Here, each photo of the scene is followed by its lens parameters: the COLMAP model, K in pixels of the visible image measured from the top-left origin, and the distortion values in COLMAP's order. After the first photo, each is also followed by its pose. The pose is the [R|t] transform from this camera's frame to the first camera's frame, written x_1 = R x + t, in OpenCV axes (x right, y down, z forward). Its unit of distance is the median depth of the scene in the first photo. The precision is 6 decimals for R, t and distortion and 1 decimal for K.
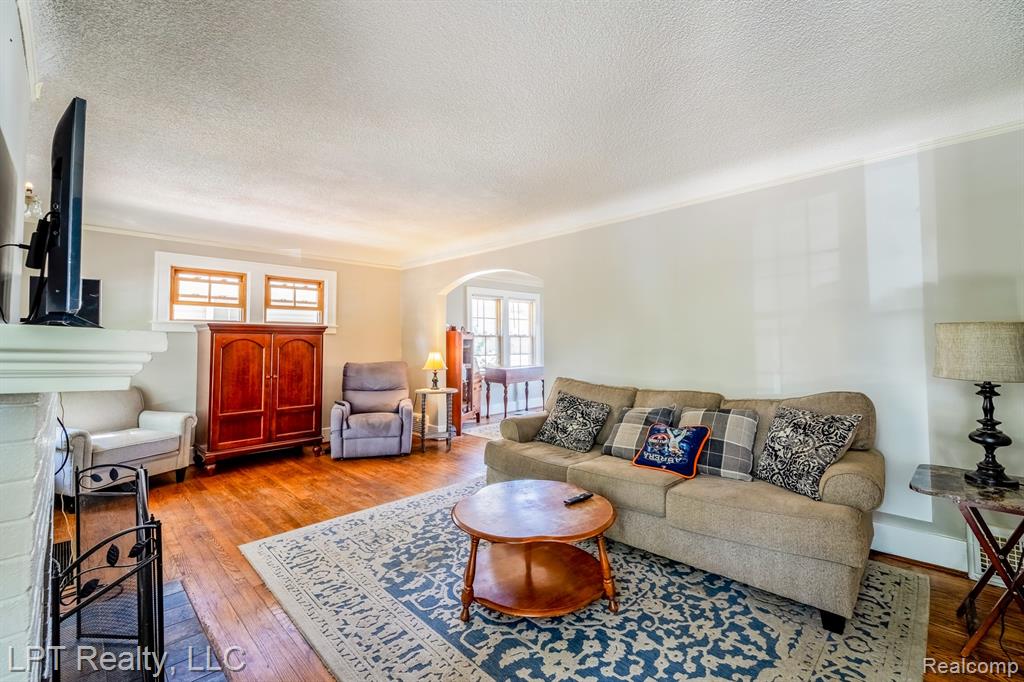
lens RADIAL K [[427.0, 0, 516.6], [0, 427.0, 338.2], [0, 0, 1]] dist [0.001127, 0.000023]
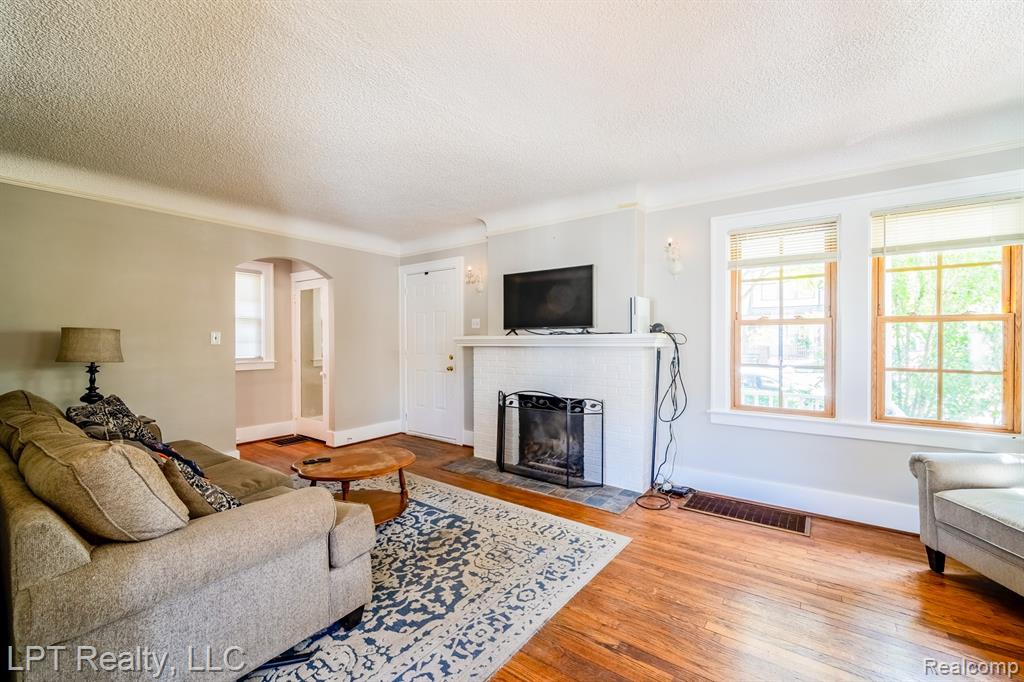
lens RADIAL K [[427.0, 0, 516.6], [0, 427.0, 338.2], [0, 0, 1]] dist [0.001127, 0.000023]
pose [[-0.989909, -0.000599, -0.141702, -0.239415], [0.002029, 0.999829, -0.018404, 0.021036], [0.141688, -0.018506, -0.989738, 2.090749]]
